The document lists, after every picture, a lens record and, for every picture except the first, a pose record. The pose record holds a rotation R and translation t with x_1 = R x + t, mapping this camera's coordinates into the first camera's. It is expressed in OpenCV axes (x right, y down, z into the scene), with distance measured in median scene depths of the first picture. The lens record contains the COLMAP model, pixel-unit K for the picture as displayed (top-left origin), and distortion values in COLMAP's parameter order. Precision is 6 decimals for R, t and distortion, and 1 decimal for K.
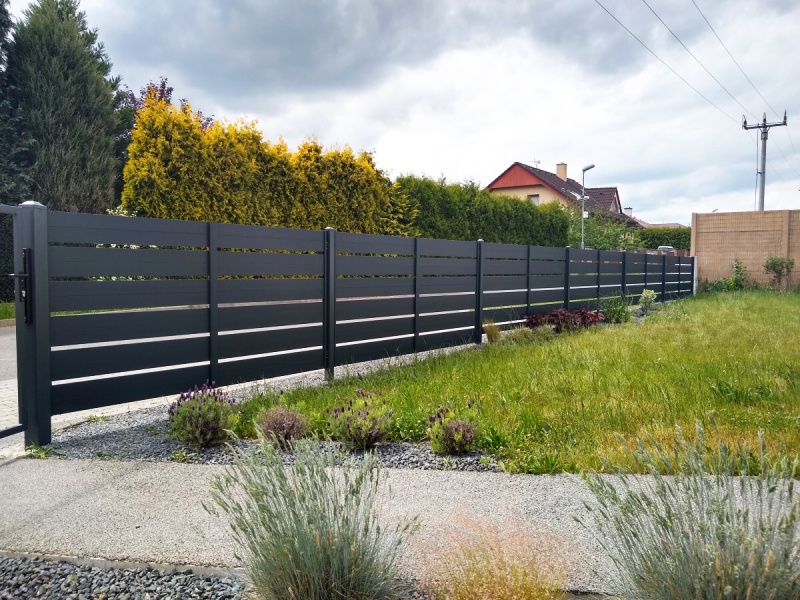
lens RADIAL K [[633.1, 0, 389.7], [0, 633.1, 301.1], [0, 0, 1]] dist [0.003951, -0.016371]
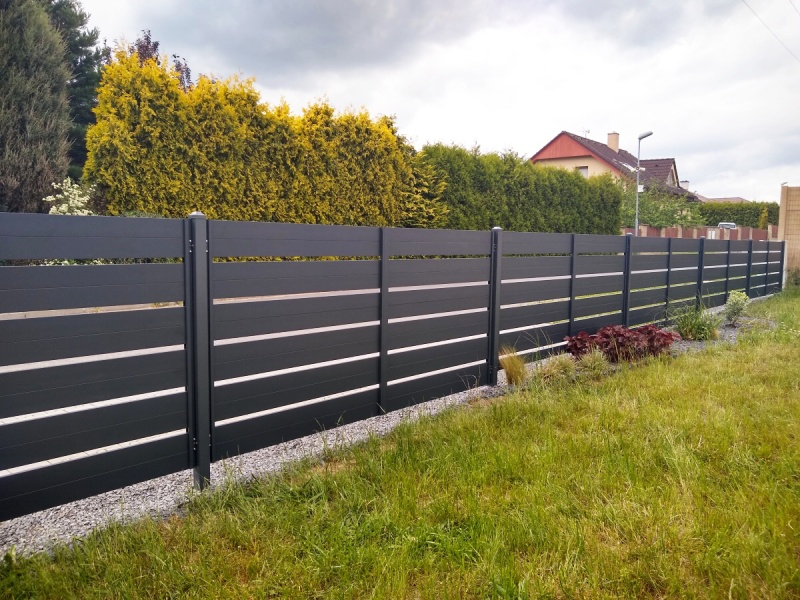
lens RADIAL K [[635.1, 0, 389.6], [0, 635.1, 302.5], [0, 0, 1]] dist [-0.036998, 0.048012]
pose [[0.997632, 0.010835, -0.067920, 0.035567], [-0.007938, 0.999053, 0.042780, -0.021223], [0.068319, -0.042139, 0.996773, 0.154817]]
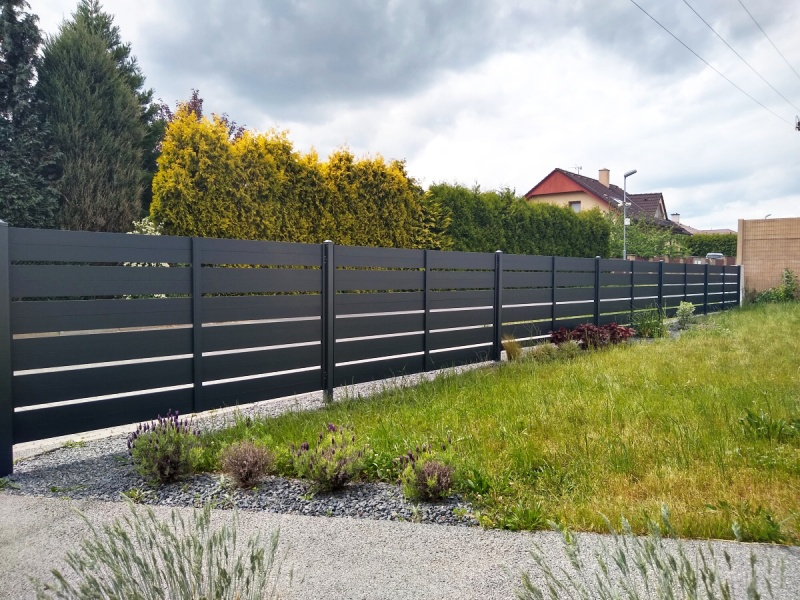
lens RADIAL K [[633.1, 0, 389.7], [0, 633.1, 301.1], [0, 0, 1]] dist [0.003951, -0.016371]
pose [[0.997772, 0.000060, -0.066716, 0.019799], [-0.000877, 0.999925, -0.012219, -0.004797], [0.066710, 0.012250, 0.997697, 0.020630]]
